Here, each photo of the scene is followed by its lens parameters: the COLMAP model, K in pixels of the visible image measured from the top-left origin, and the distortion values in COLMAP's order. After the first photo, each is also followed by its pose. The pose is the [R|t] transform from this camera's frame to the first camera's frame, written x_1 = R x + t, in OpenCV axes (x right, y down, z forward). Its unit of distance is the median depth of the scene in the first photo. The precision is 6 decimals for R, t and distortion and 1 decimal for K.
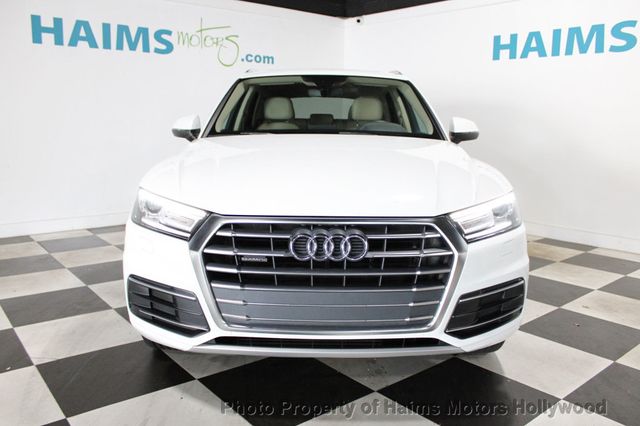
lens RADIAL K [[533.4, 0, 320.0], [0, 533.4, 213.0], [0, 0, 1]] dist [-0.162675, 0.153546]
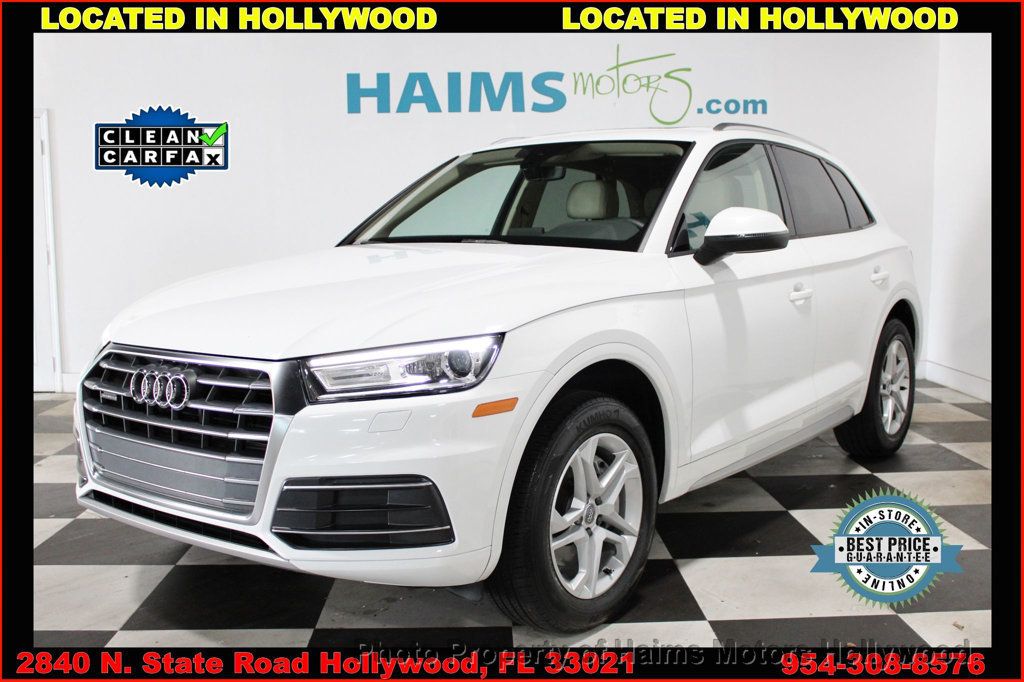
lens RADIAL K [[1043.4, 0, 512.0], [0, 1043.4, 341.0], [0, 0, 1]] dist [-0.111322, 0.001888]
pose [[0.793846, 0.047472, -0.606263, 0.481976], [-0.081946, 0.996206, -0.029295, -0.001557], [0.602573, 0.072937, 0.794724, 0.039680]]
